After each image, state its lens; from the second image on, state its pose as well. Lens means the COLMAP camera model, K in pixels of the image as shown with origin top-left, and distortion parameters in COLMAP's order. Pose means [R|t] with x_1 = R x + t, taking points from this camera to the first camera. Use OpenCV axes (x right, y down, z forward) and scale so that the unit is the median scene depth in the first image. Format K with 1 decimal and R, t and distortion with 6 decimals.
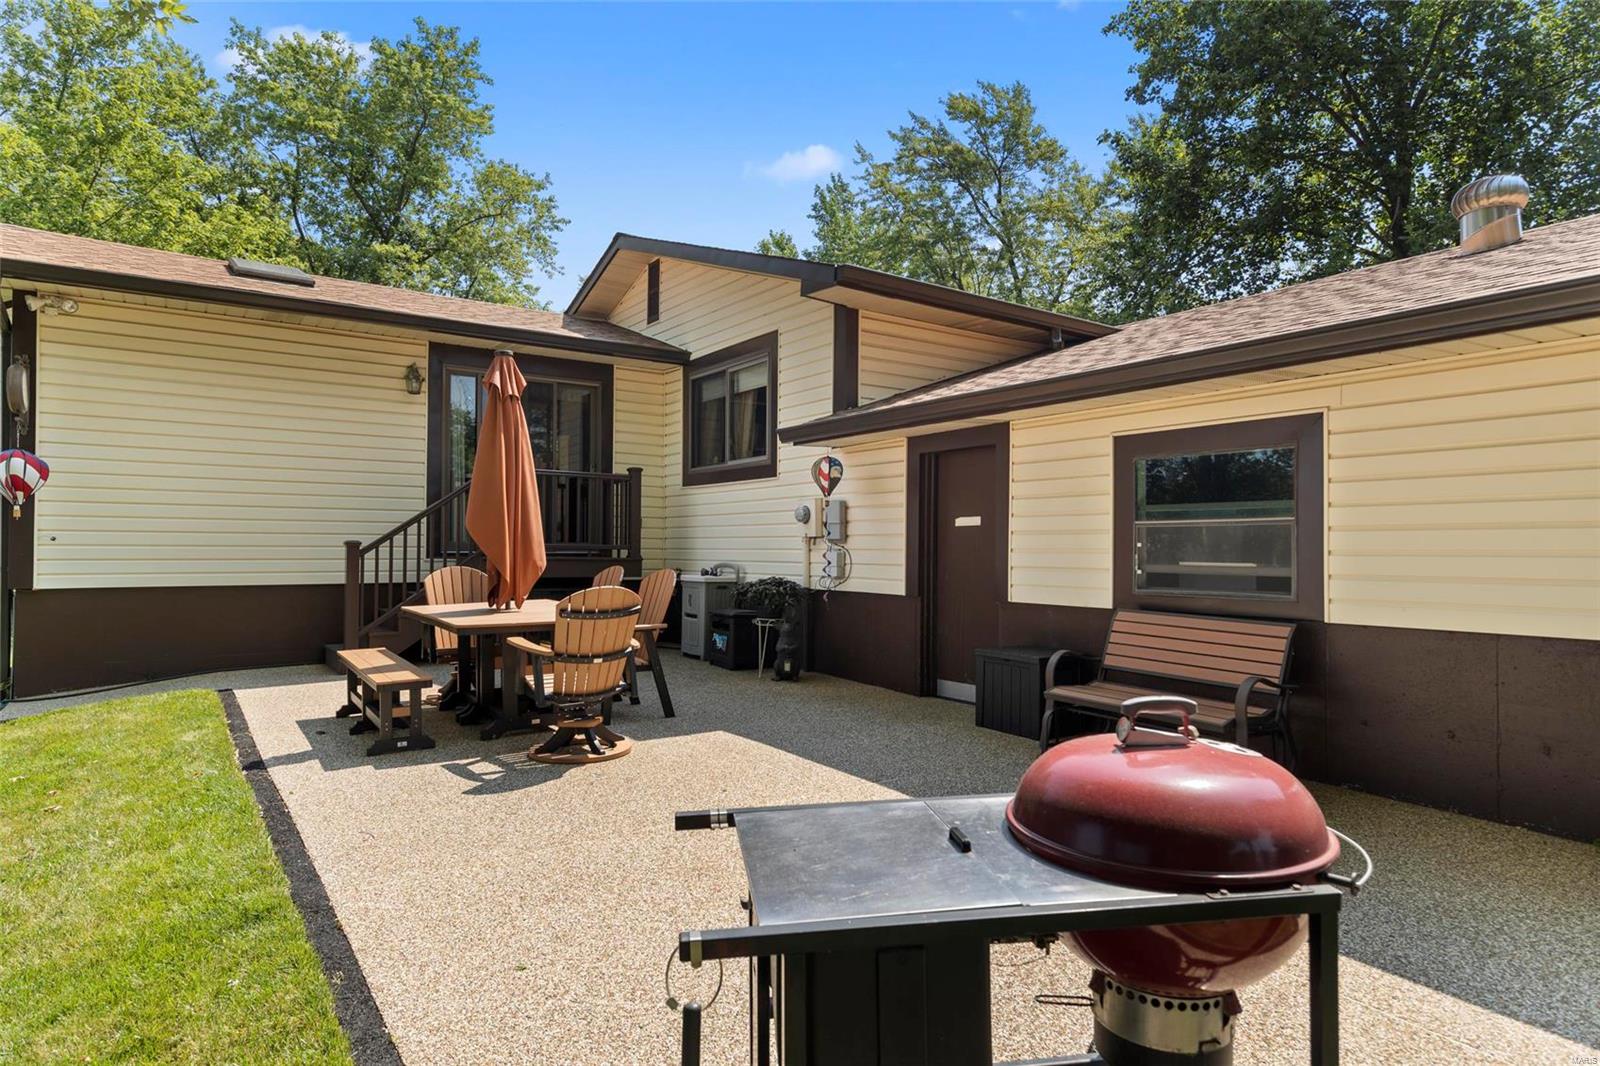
lens RADIAL K [[913.1, 0, 797.4], [0, 913.1, 540.1], [0, 0, 1]] dist [0.002750, 0.002217]
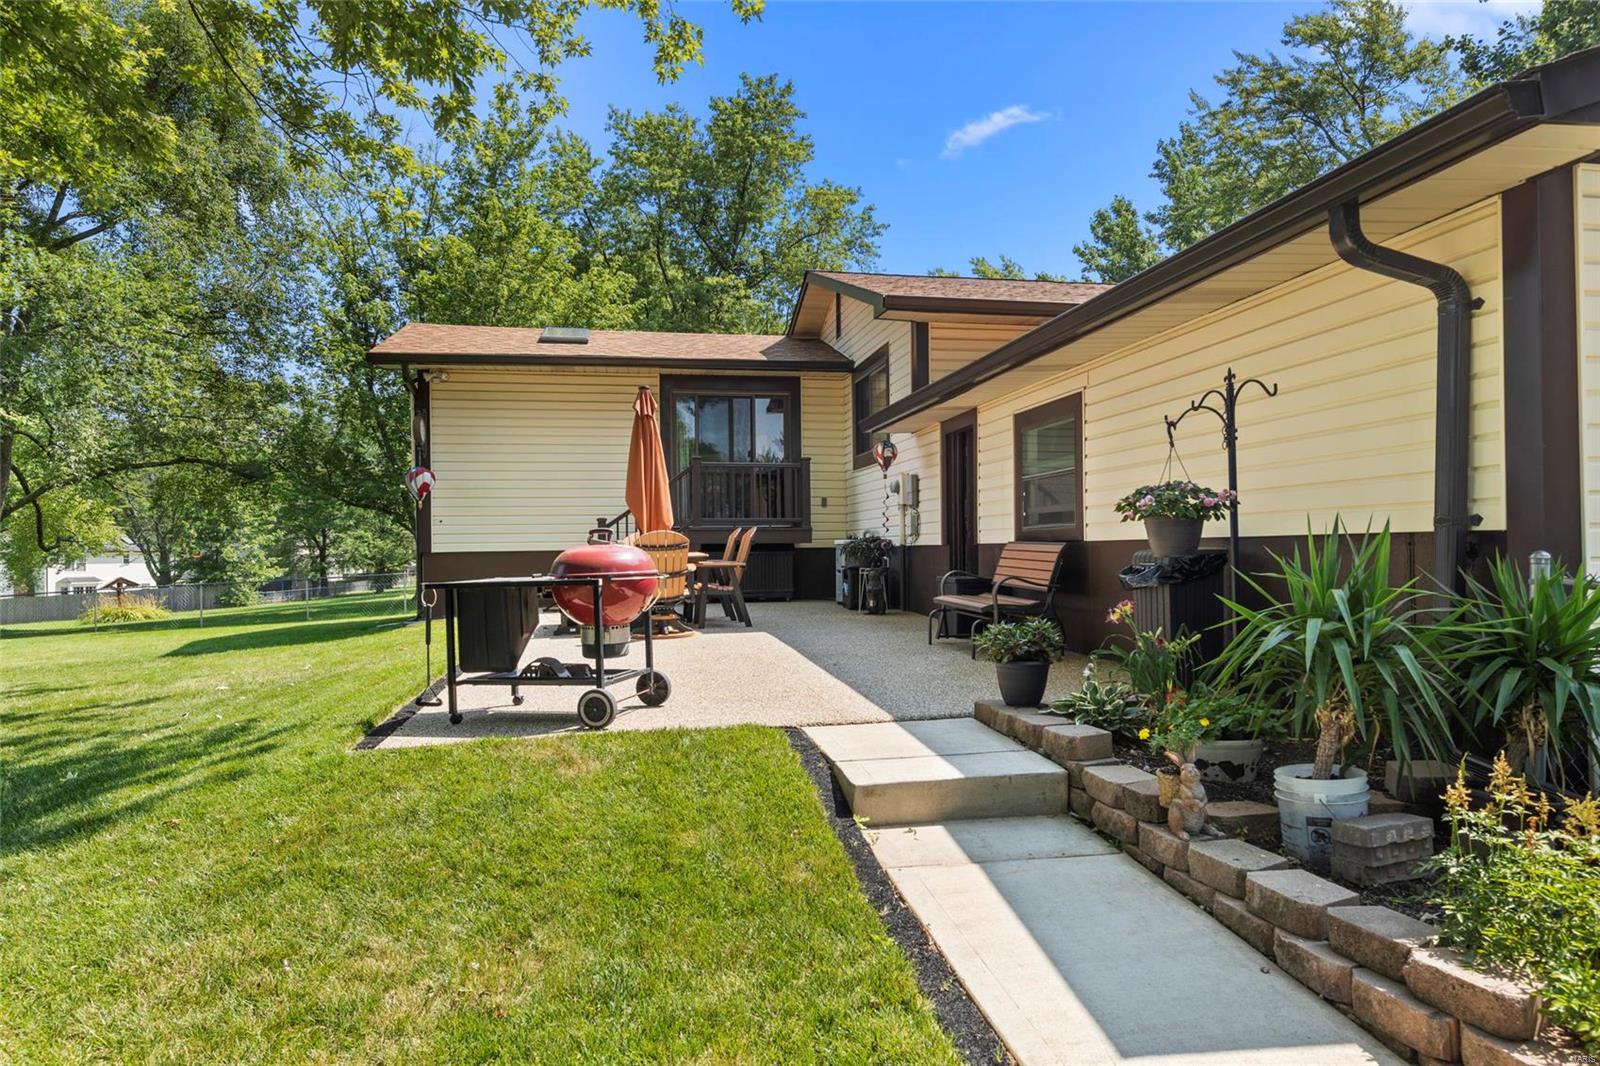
lens RADIAL K [[1008.0, 0, 801.4], [0, 1008.0, 536.1], [0, 0, 1]] dist [0.009946, -0.002518]
pose [[0.909619, -0.021754, -0.414873, 0.177982], [0.019867, 0.999763, -0.008864, 0.019085], [0.414968, -0.000179, 0.909836, -0.126103]]
